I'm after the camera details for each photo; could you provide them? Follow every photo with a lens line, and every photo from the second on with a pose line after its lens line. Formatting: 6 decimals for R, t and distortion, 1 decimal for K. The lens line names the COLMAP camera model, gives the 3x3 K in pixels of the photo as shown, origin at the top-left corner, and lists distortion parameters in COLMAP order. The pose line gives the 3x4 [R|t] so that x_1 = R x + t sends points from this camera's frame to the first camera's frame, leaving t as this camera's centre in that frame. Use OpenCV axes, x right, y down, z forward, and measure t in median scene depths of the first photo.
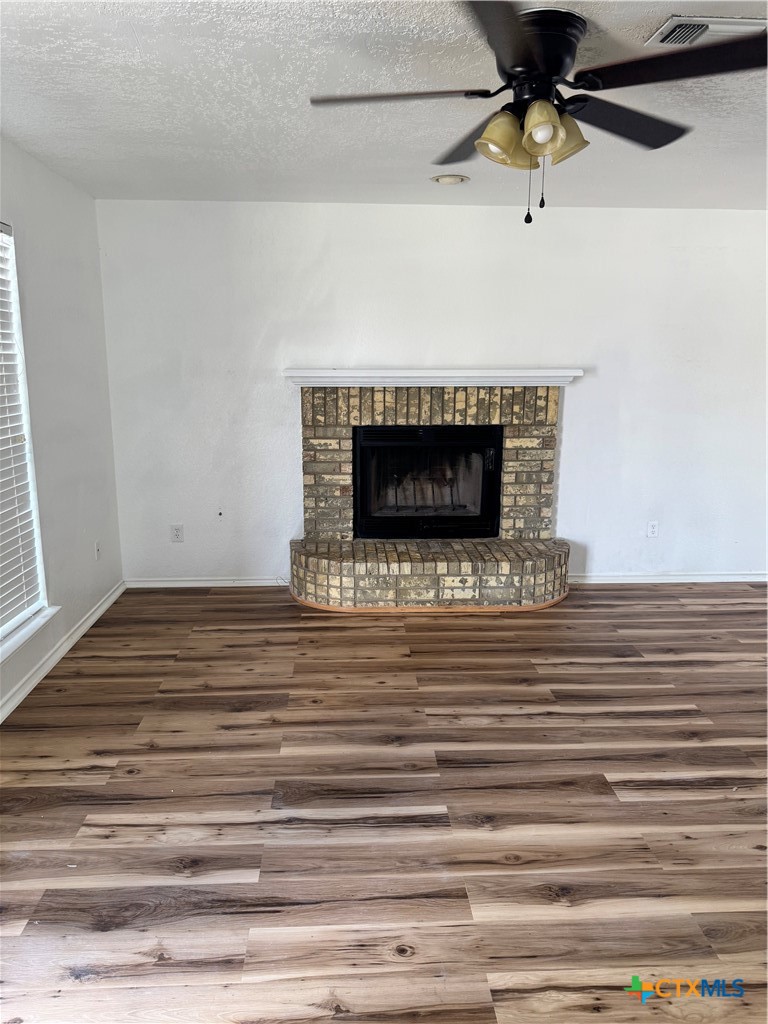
lens RADIAL K [[725.6, 0, 384.0], [0, 725.6, 512.0], [0, 0, 1]] dist [0.041075, -0.071609]
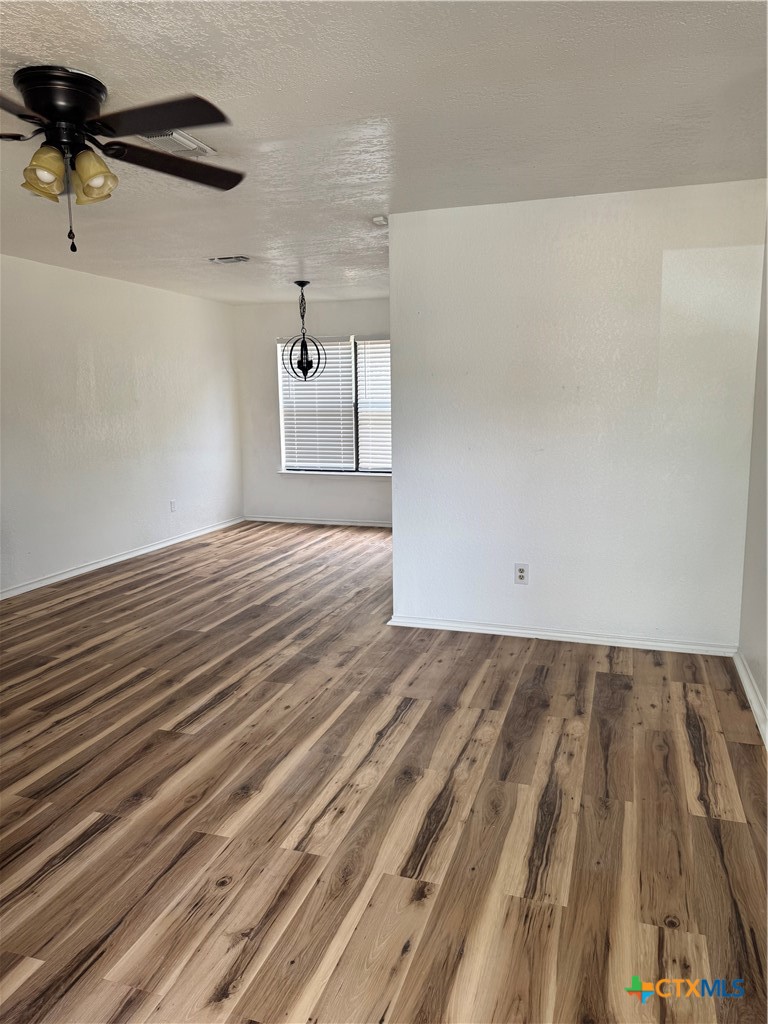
lens RADIAL K [[710.5, 0, 385.0], [0, 710.5, 507.3], [0, 0, 1]] dist [0.086766, -0.133861]
pose [[0.366157, -0.150638, 0.918279, -0.355677], [0.200588, 0.976388, 0.080187, -0.005889], [-0.908677, 0.154835, 0.387728, 0.102359]]
